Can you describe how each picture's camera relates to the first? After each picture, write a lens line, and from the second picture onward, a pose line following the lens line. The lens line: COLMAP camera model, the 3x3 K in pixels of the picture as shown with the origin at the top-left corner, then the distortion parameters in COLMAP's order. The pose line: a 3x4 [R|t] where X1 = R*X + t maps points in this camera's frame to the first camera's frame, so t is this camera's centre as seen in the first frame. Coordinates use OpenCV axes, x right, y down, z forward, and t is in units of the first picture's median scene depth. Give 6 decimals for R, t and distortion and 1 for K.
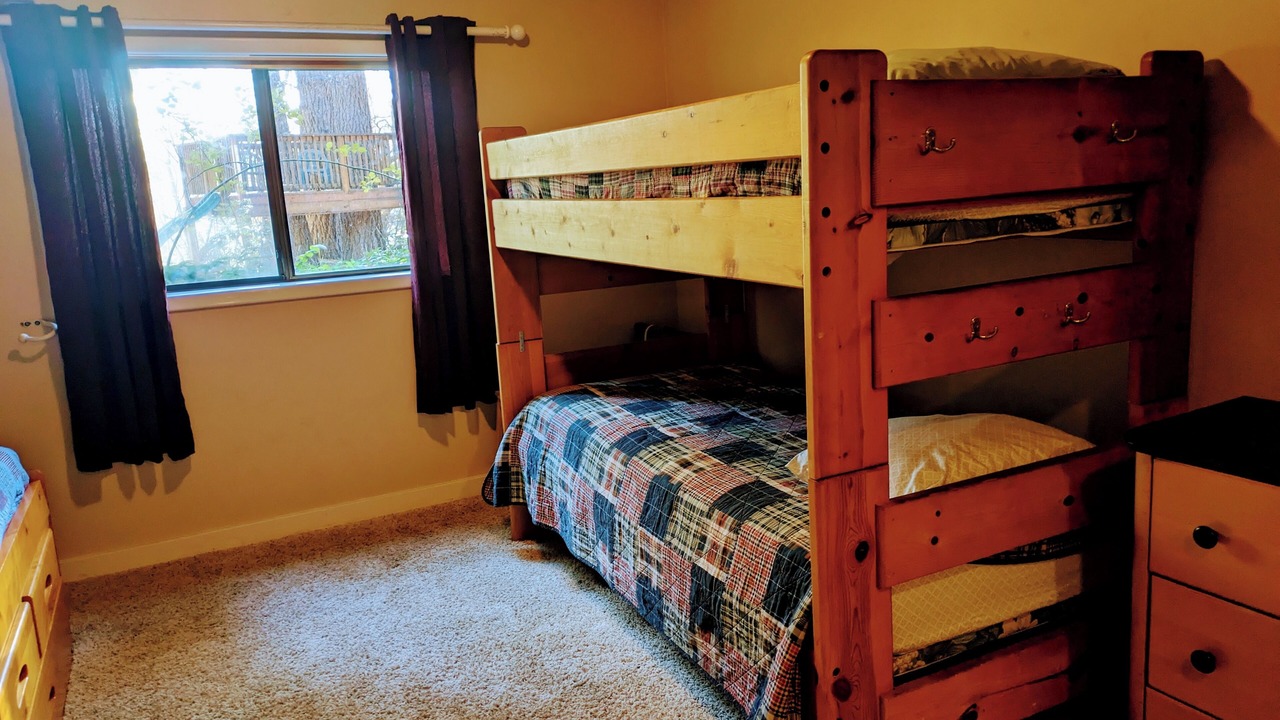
lens RADIAL K [[955.4, 0, 651.1], [0, 955.4, 348.5], [0, 0, 1]] dist [0.089938, -0.088133]
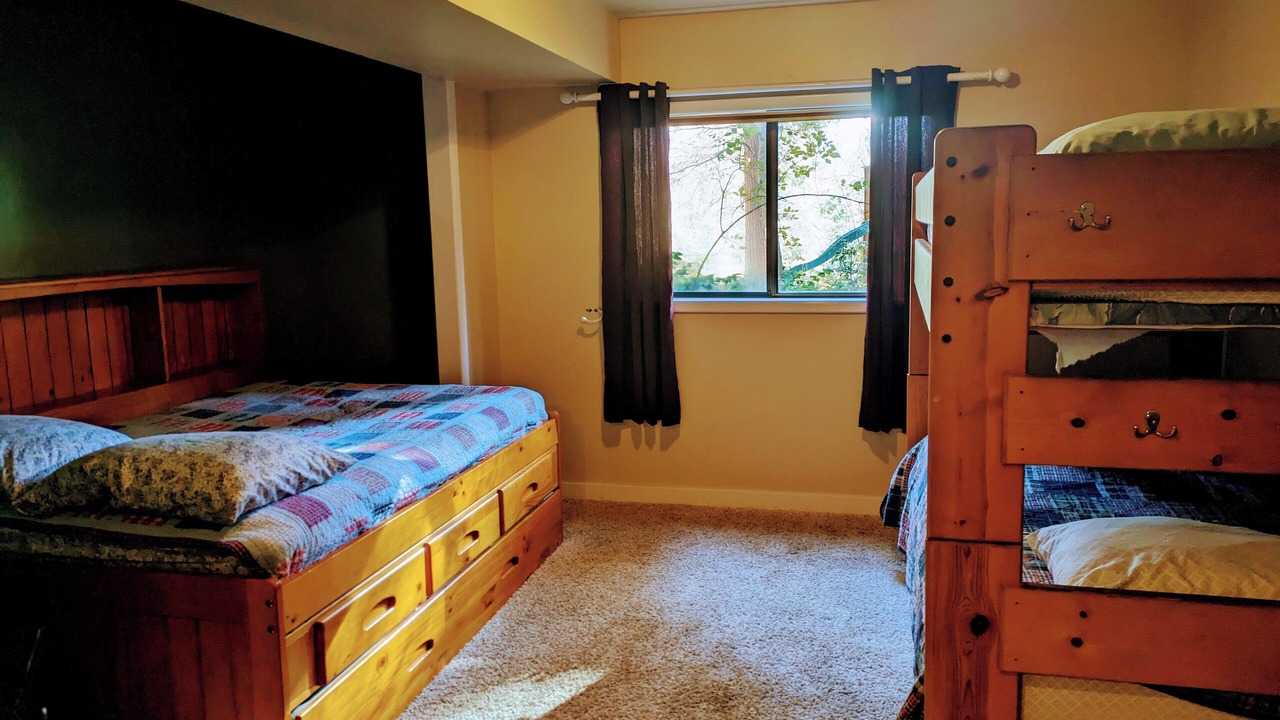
lens RADIAL K [[955.4, 0, 651.1], [0, 955.4, 348.5], [0, 0, 1]] dist [0.089938, -0.088133]
pose [[0.760222, 0.130759, -0.636368, 0.393184], [-0.140663, 0.989429, 0.035265, -0.040452], [0.634252, 0.062705, 0.770579, 0.000615]]
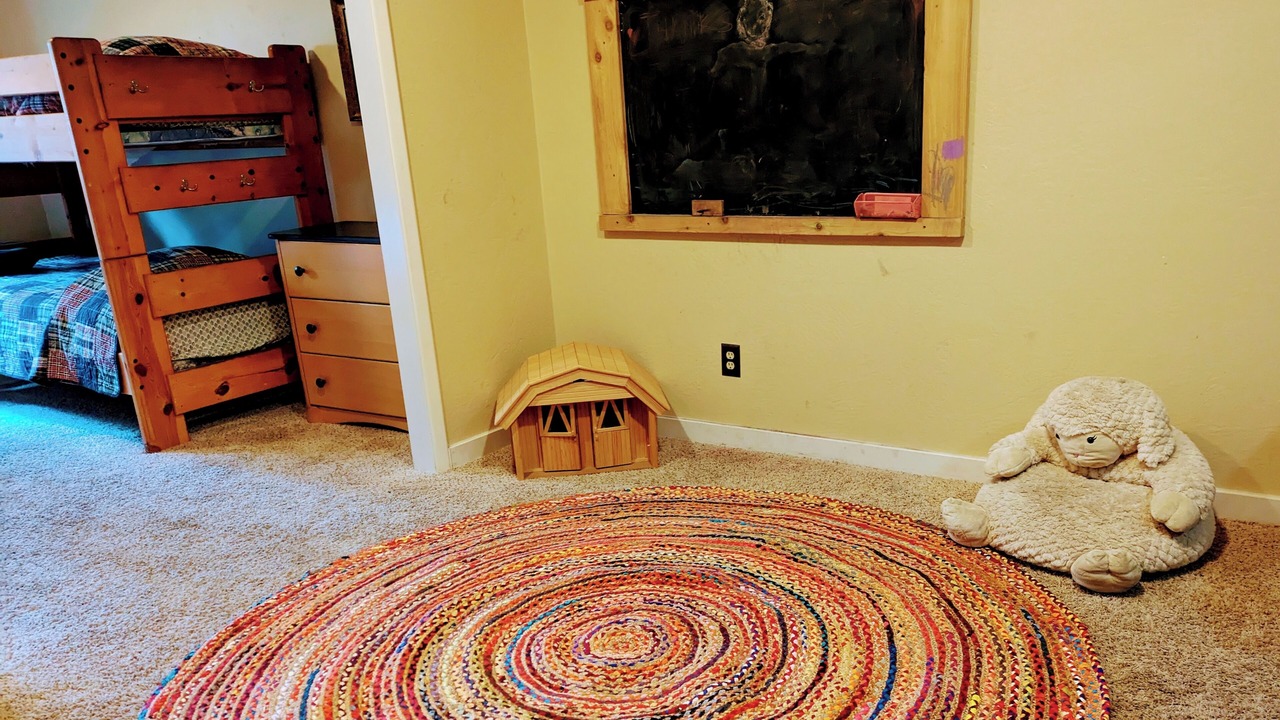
lens RADIAL K [[1000.7, 0, 642.0], [0, 1000.7, 423.3], [0, 0, 1]] dist [0.061155, 0.001875]
pose [[0.878782, -0.142693, 0.455392, 0.097212], [0.100860, 0.988229, 0.115022, 0.231171], [-0.466444, -0.055148, 0.882830, -0.961120]]
